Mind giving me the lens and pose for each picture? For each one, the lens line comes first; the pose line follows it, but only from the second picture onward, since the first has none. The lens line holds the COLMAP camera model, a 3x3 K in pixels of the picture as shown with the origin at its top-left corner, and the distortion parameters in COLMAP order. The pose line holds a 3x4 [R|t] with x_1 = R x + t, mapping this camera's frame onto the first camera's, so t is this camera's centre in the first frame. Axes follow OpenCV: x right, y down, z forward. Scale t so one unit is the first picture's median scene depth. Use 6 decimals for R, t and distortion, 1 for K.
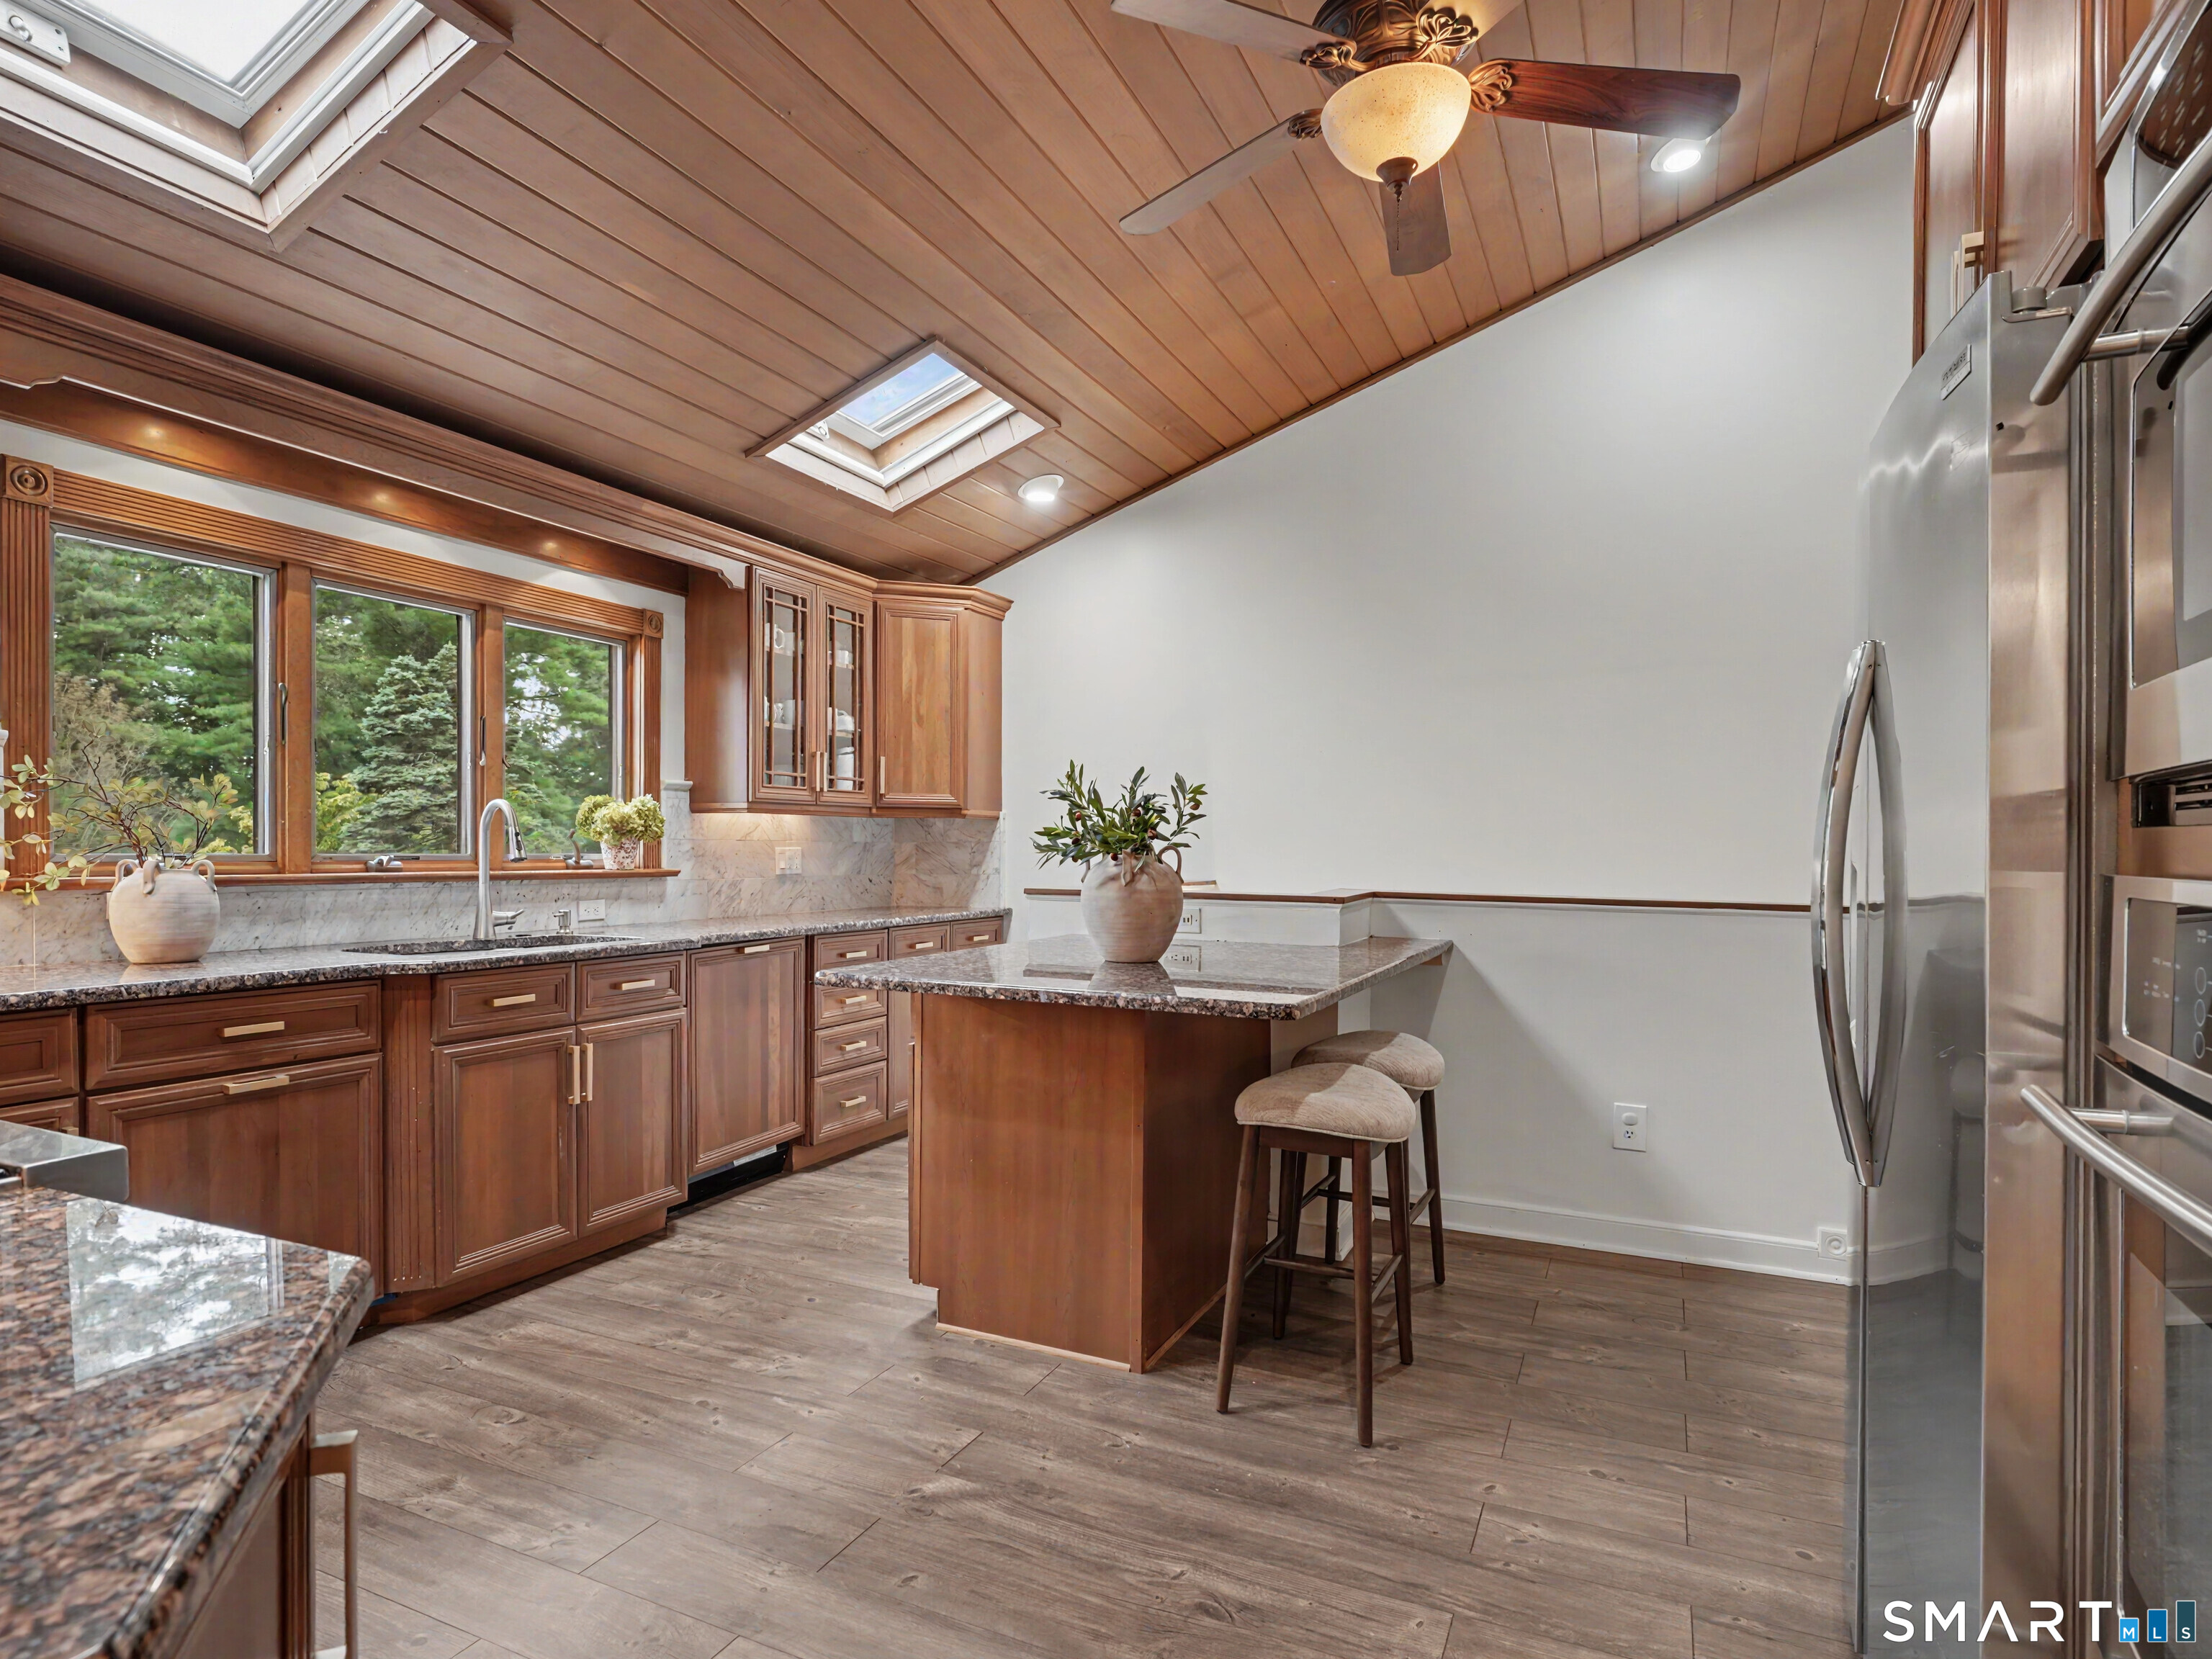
lens RADIAL K [[1221.3, 0, 1106.0], [0, 1221.3, 829.5], [0, 0, 1]] dist [0.003509, 0.000295]
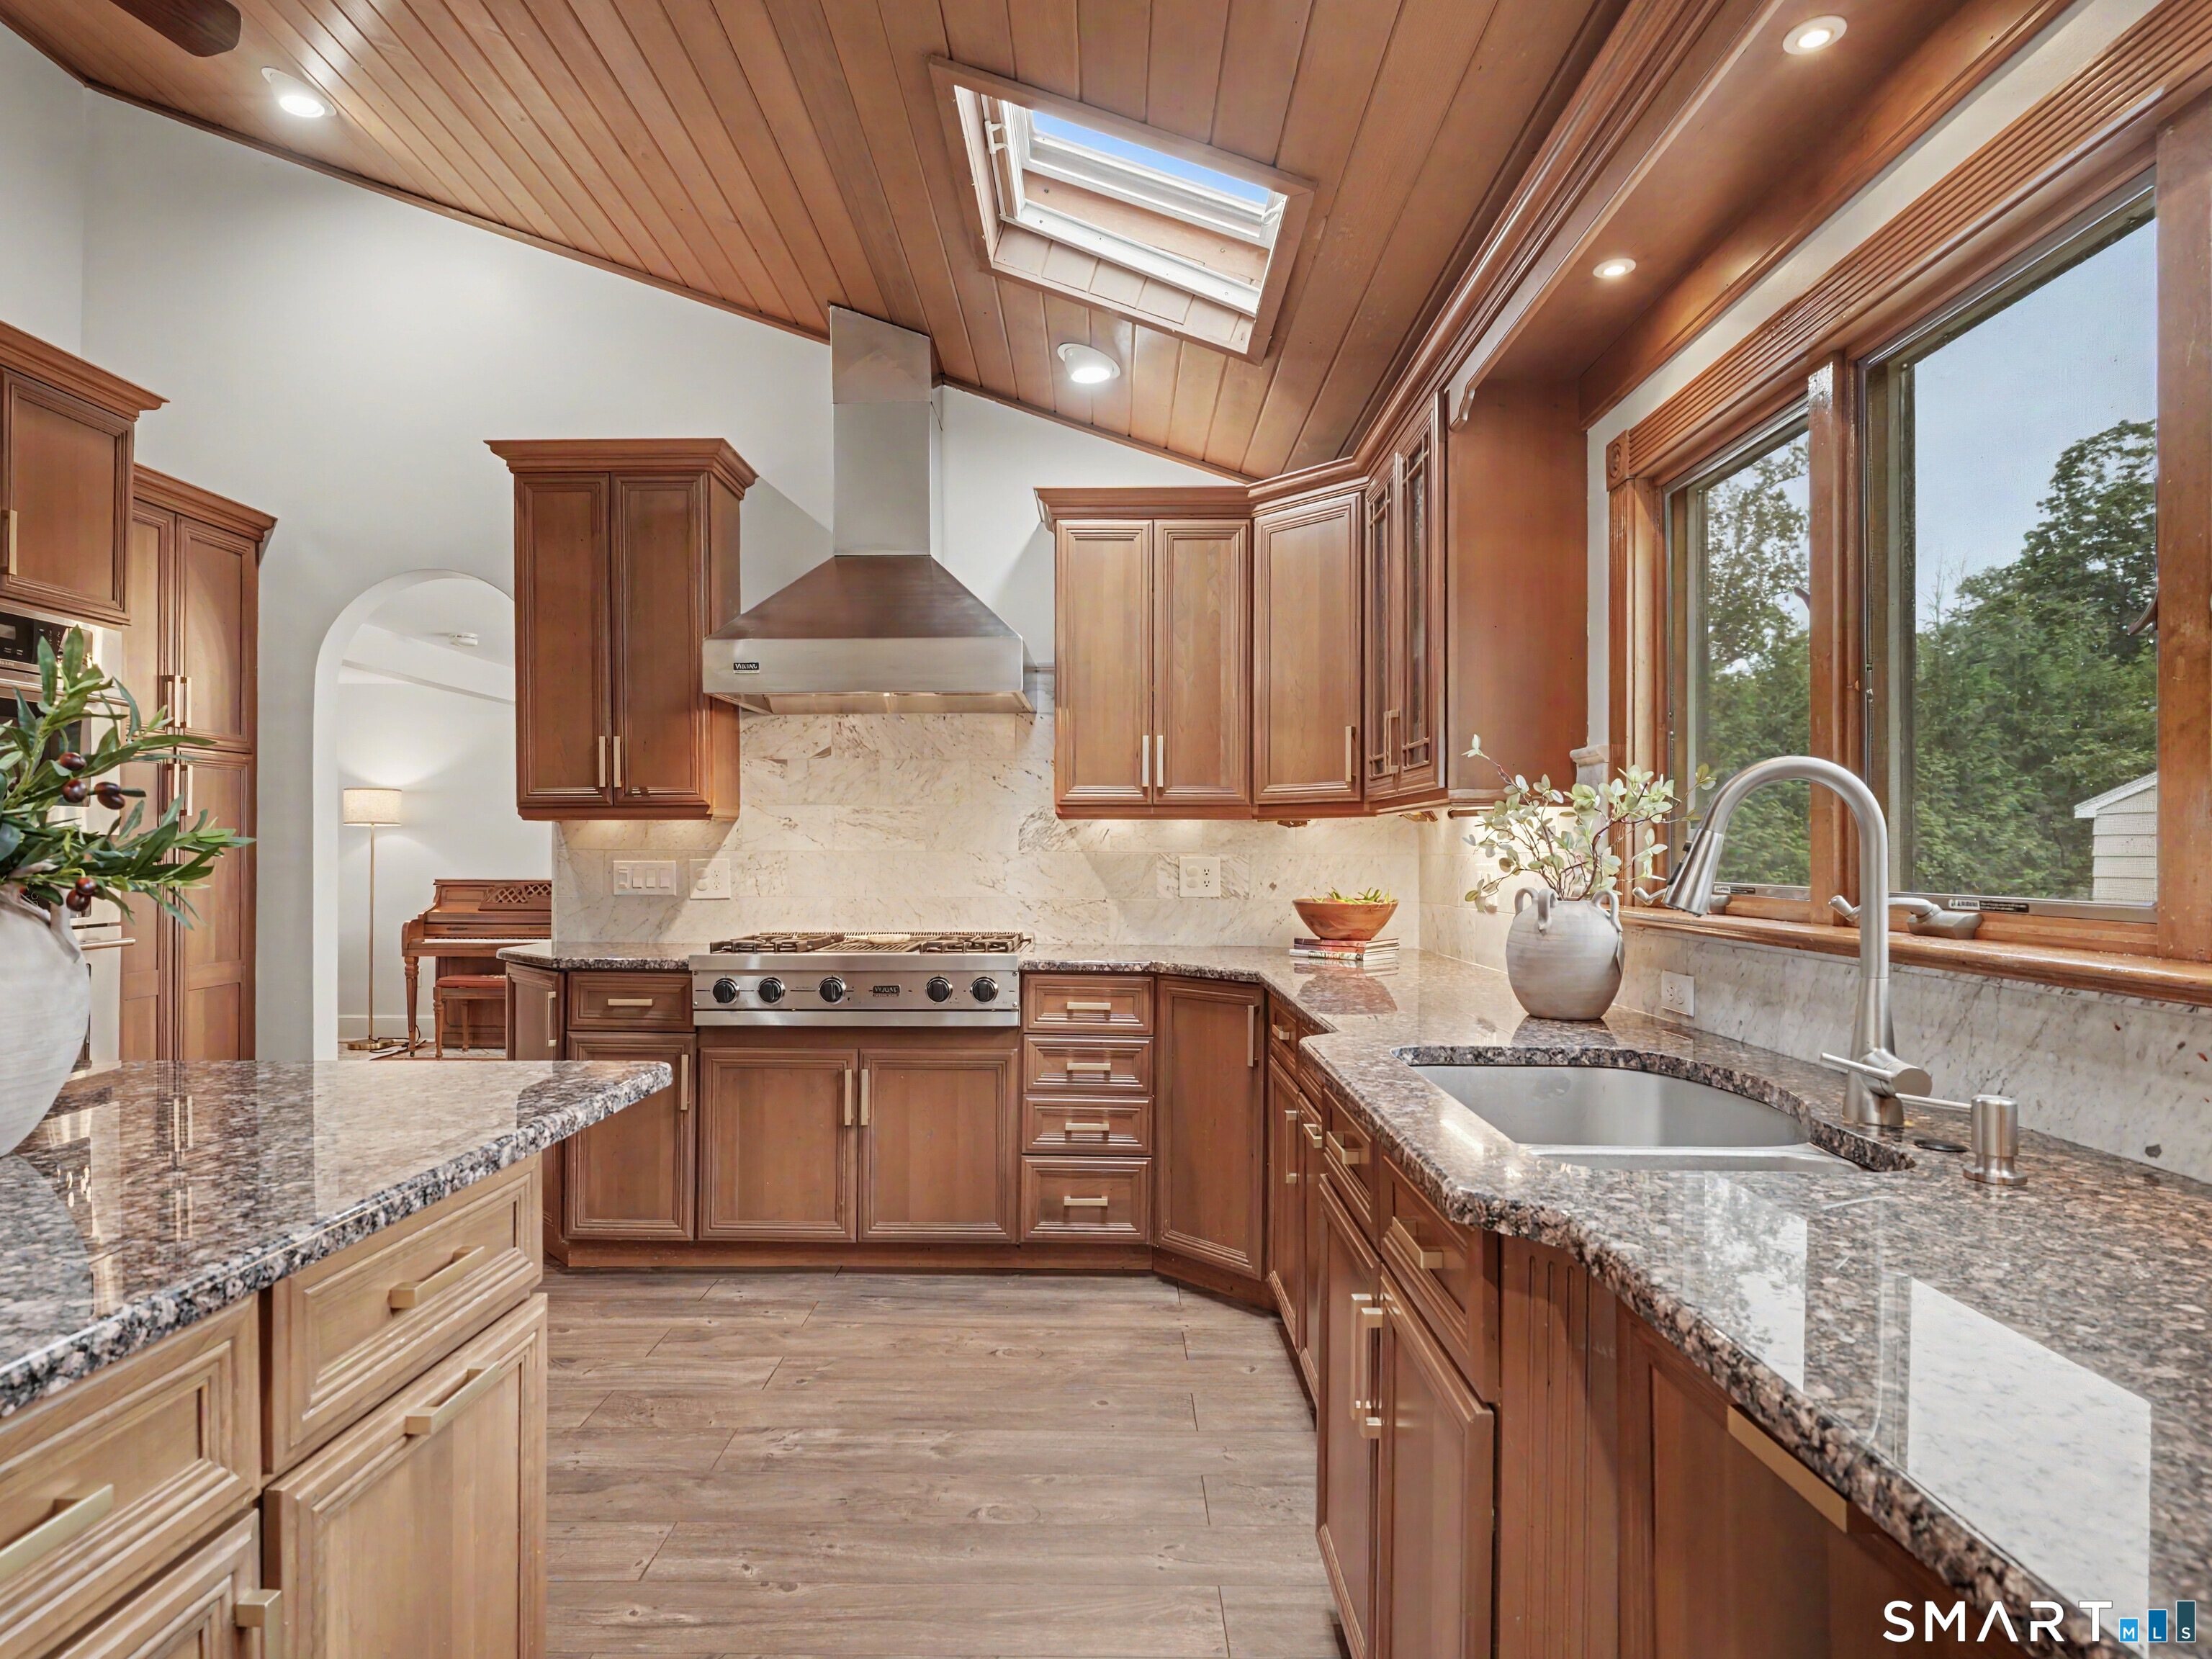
lens RADIAL K [[1221.3, 0, 1106.0], [0, 1221.3, 829.5], [0, 0, 1]] dist [0.003509, 0.000295]
pose [[-0.910441, -0.023887, -0.412949, -0.112262], [-0.009692, 0.999289, -0.036436, 0.012276], [0.413526, -0.029171, -0.910025, 1.095416]]
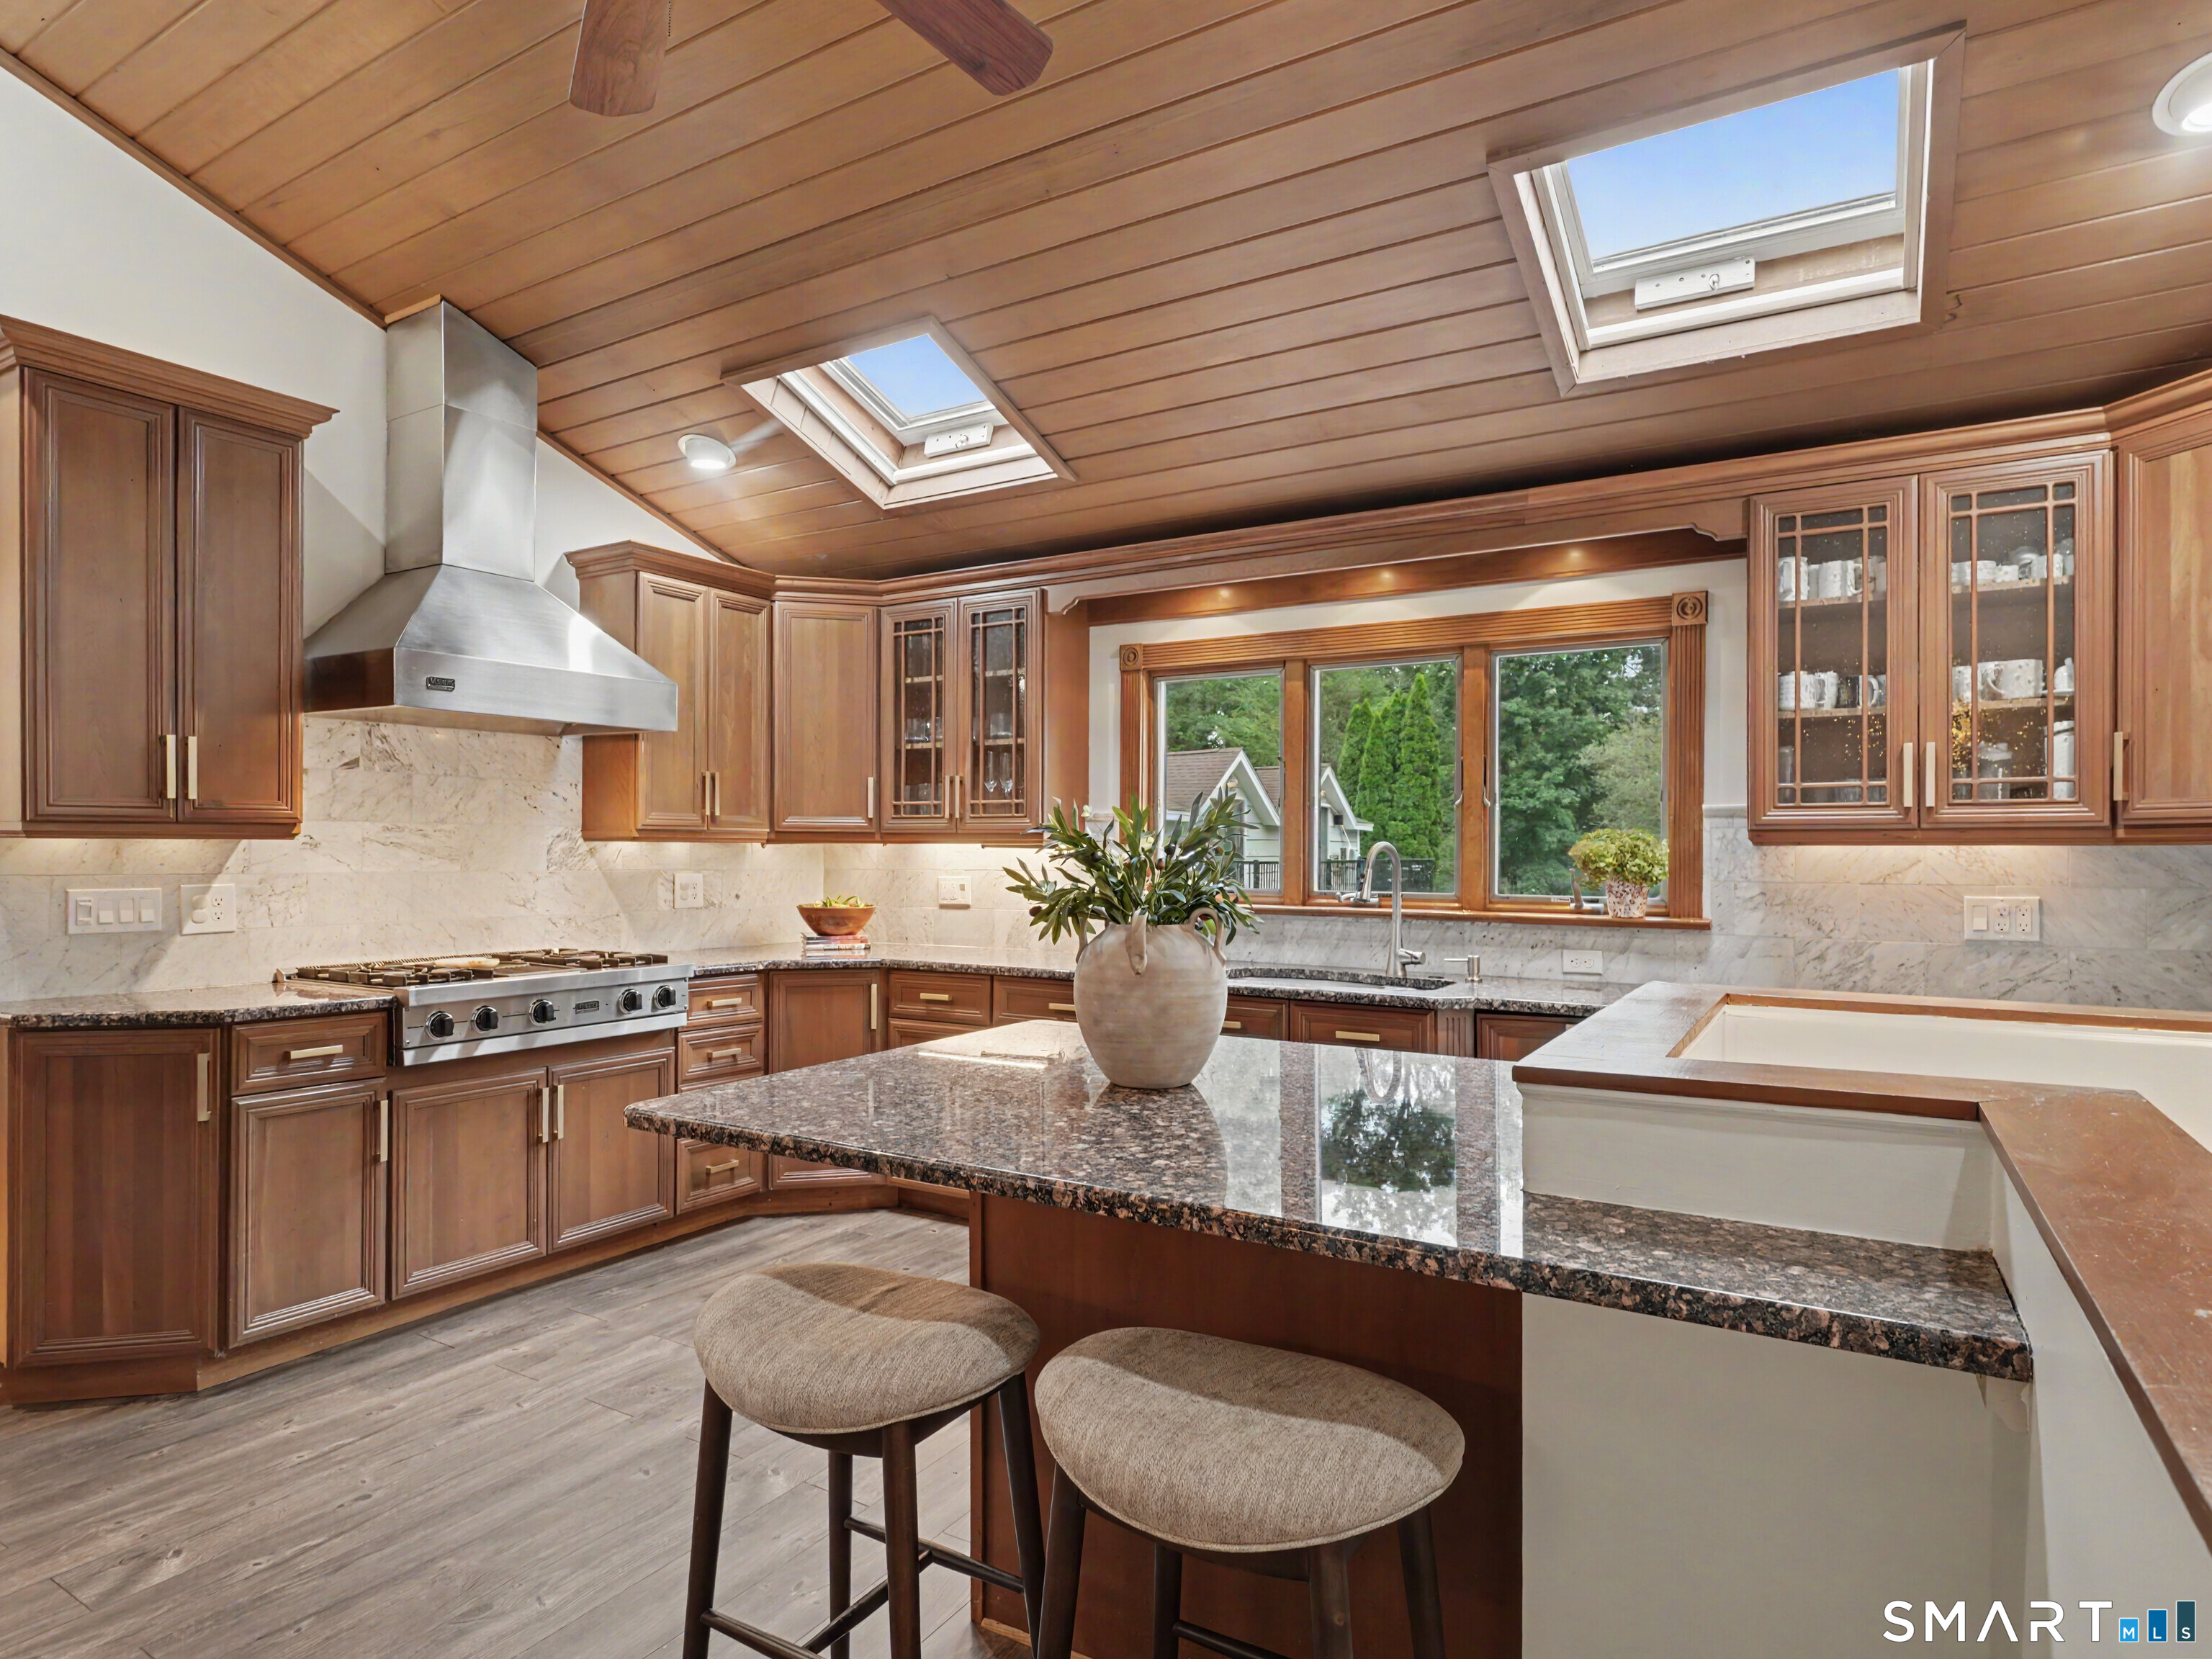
lens RADIAL K [[1231.9, 0, 1106.0], [0, 1231.9, 829.5], [0, 0, 1]] dist [0.001323, 0.000097]
pose [[-0.113223, -0.033109, -0.993018, 0.495024], [0.006881, 0.999395, -0.034106, -0.000813], [0.993546, -0.010695, -0.112926, 0.760015]]
